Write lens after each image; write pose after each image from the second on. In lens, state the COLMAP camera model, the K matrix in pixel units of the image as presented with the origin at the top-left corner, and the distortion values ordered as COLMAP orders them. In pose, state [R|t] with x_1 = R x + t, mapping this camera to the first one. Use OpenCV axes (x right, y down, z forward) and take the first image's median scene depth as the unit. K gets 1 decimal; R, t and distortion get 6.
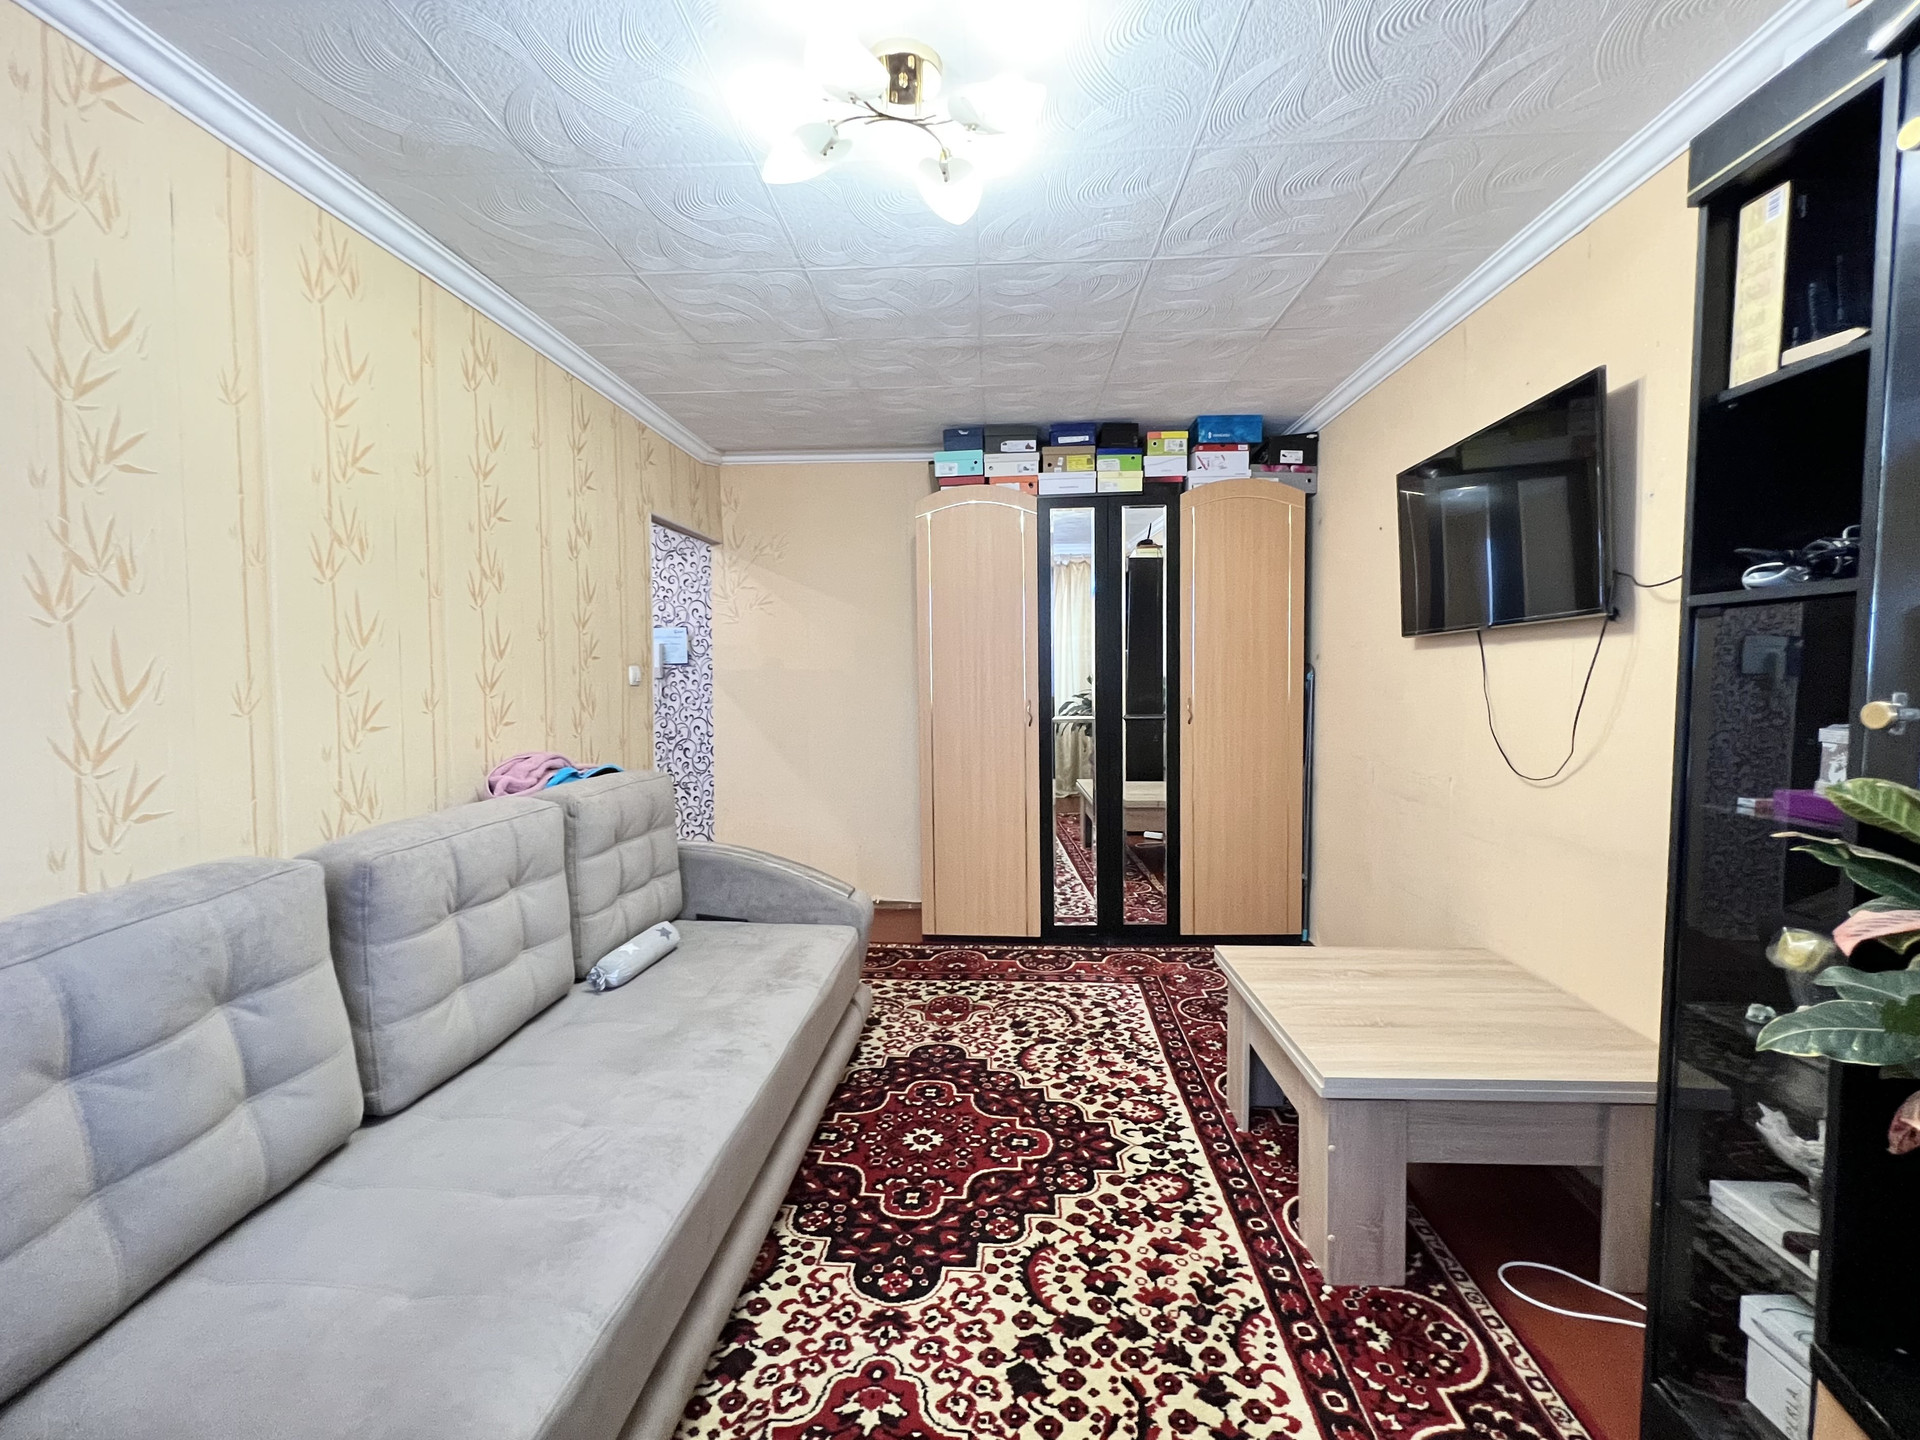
lens RADIAL K [[821.9, 0, 960.0], [0, 821.9, 720.0], [0, 0, 1]] dist [-0.002177, 0.000566]
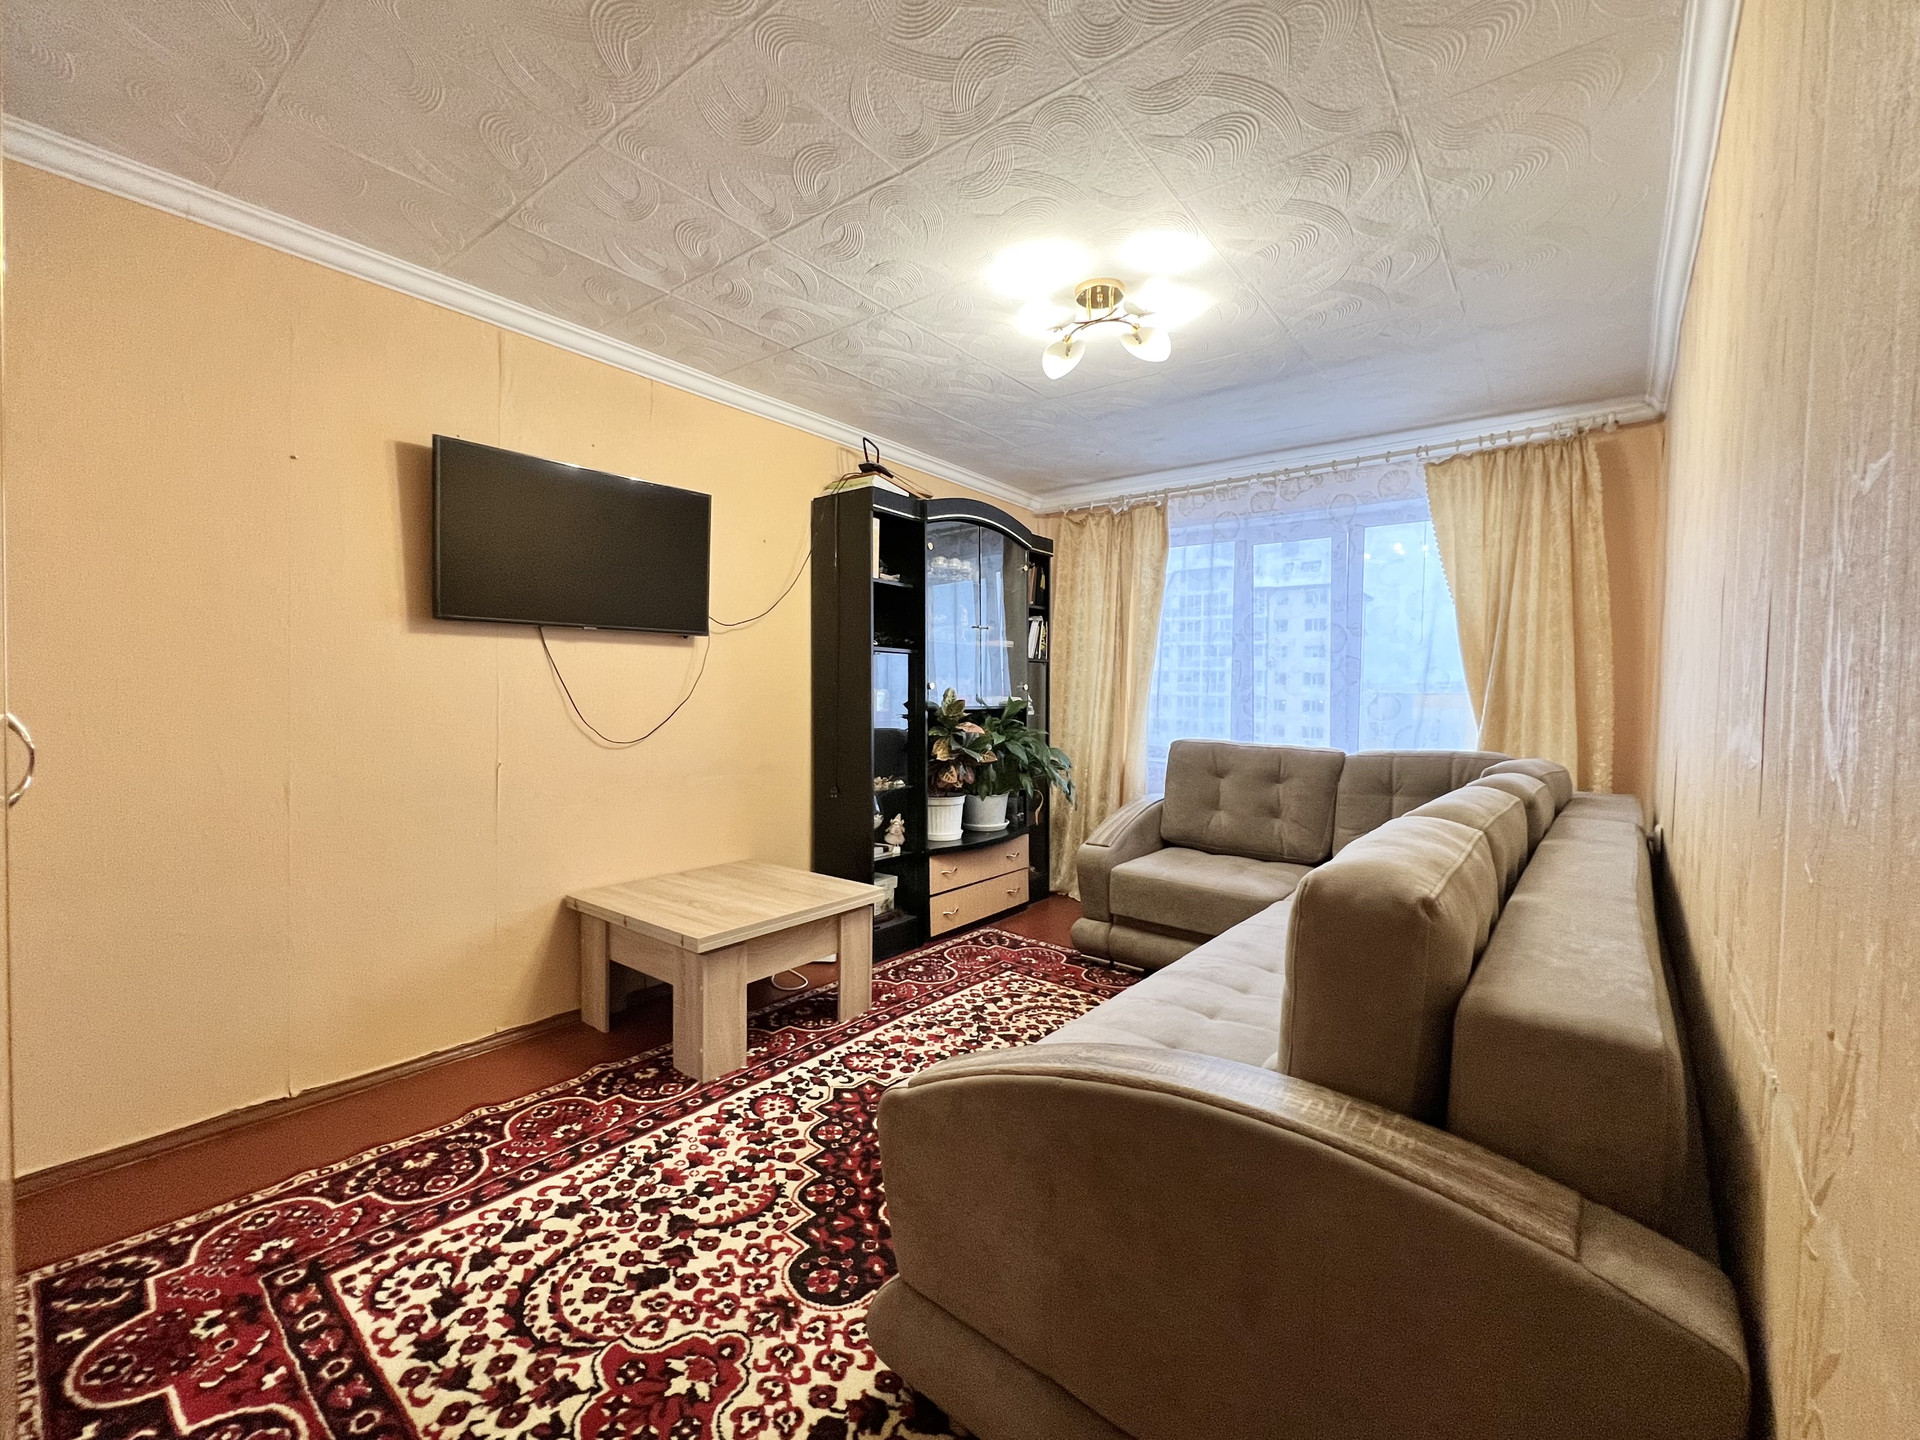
lens RADIAL K [[821.9, 0, 960.0], [0, 821.9, 720.0], [0, 0, 1]] dist [-0.002177, 0.000566]
pose [[-0.819063, -0.033160, 0.572744, -0.463267], [0.016692, 0.996528, 0.081567, -0.056321], [-0.573461, 0.076368, -0.815666, 1.480863]]
